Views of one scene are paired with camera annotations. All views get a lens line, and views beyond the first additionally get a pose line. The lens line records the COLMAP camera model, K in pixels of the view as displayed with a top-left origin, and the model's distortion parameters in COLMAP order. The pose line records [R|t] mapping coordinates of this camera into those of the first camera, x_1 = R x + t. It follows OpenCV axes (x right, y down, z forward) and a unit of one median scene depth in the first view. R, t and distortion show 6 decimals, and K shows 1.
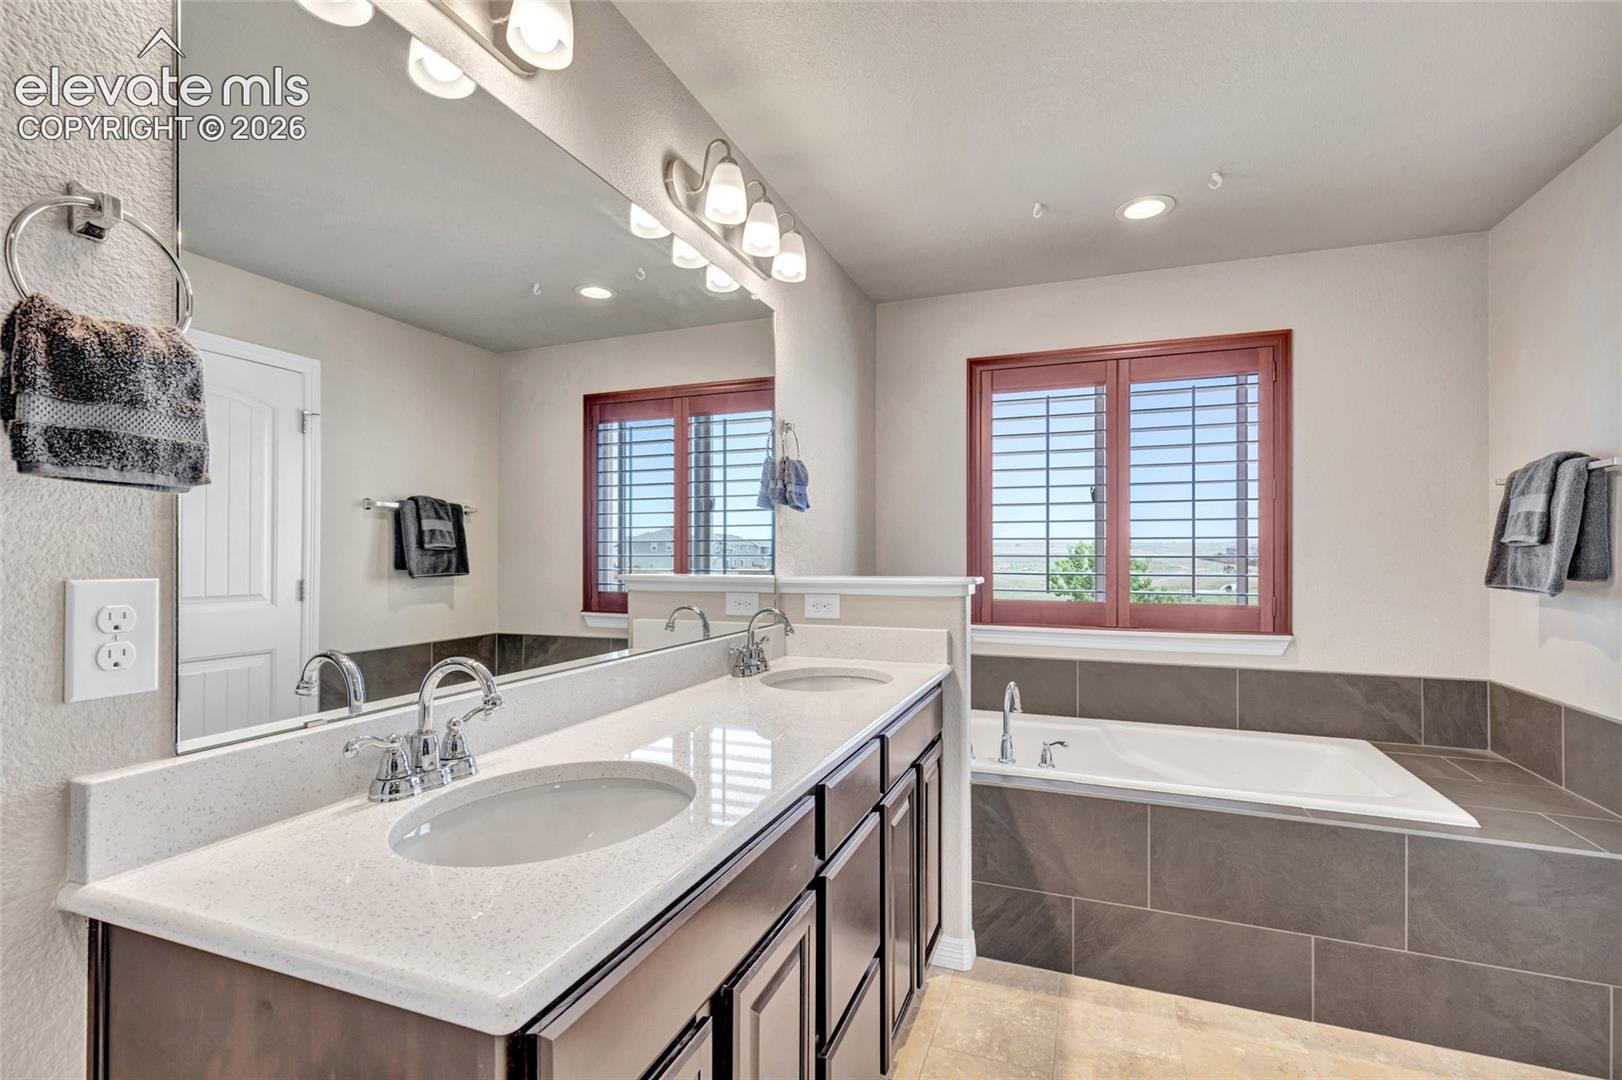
lens RADIAL K [[736.8, 0, 815.7], [0, 736.8, 550.8], [0, 0, 1]] dist [0.003466, 0.000372]
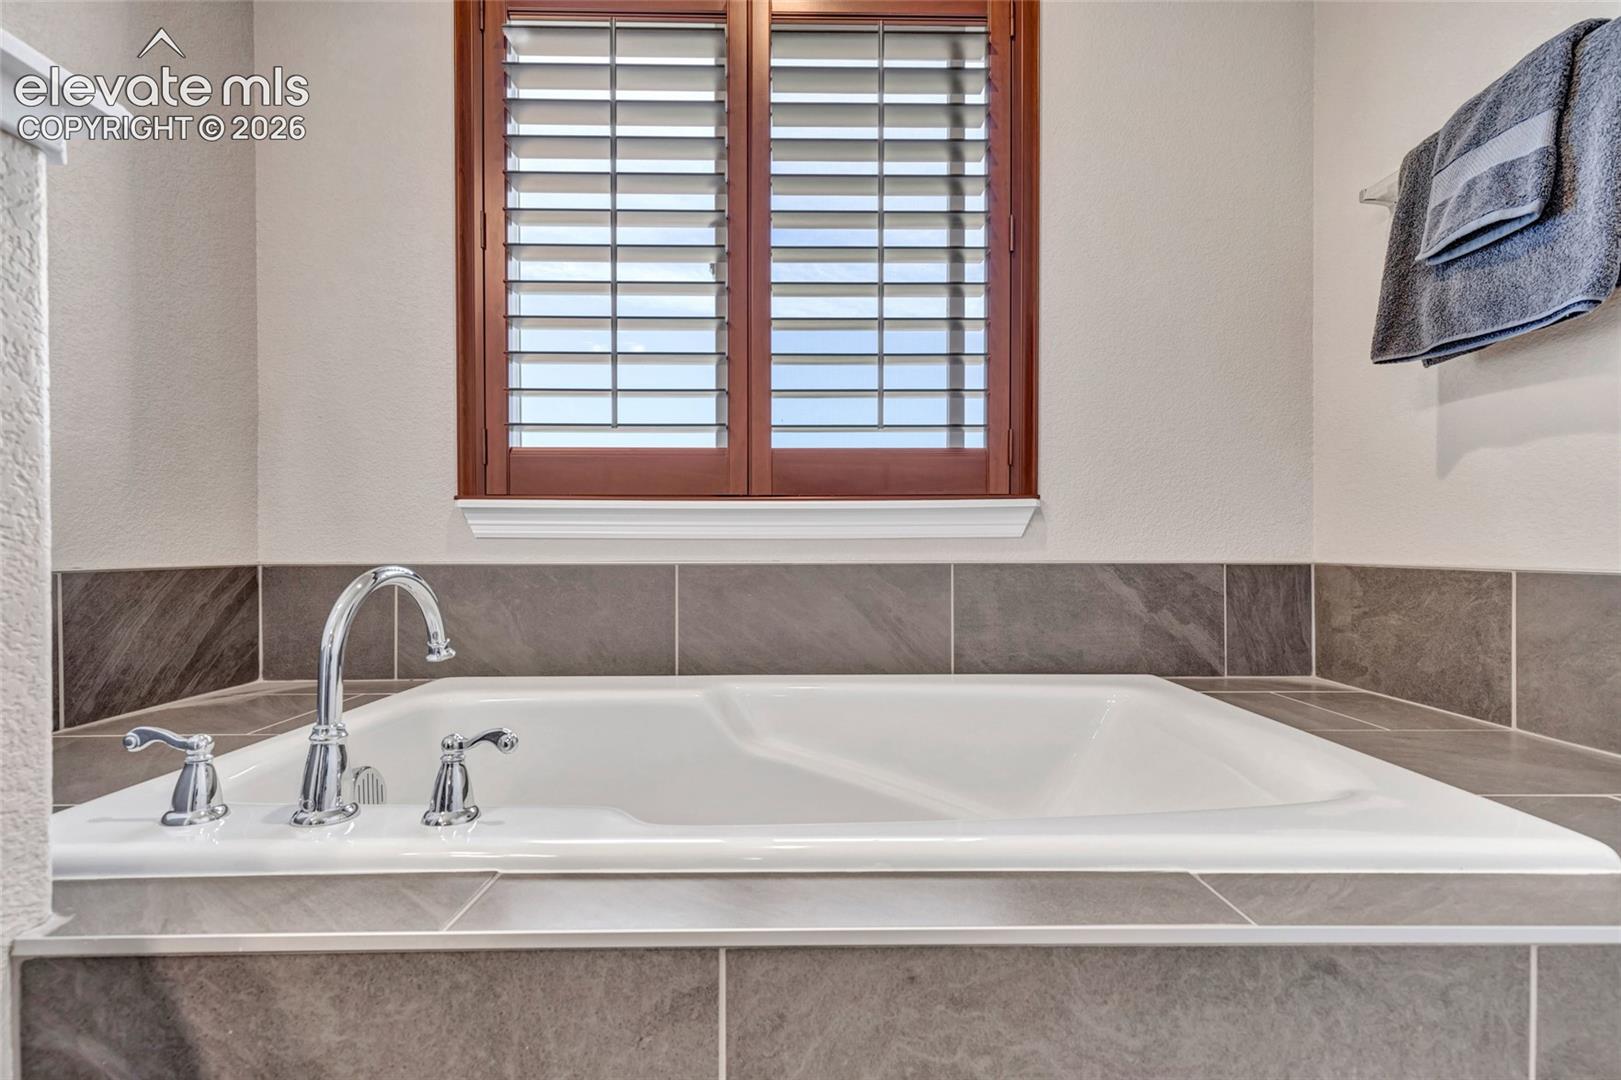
lens RADIAL K [[739.5, 0, 809.5], [0, 739.5, 552.2], [0, 0, 1]] dist [-0.001110, -0.000085]
pose [[0.928419, -0.004813, 0.371504, 0.291037], [-0.001375, 0.999865, 0.016390, 0.152727], [-0.371533, -0.015728, 0.928286, 0.570809]]
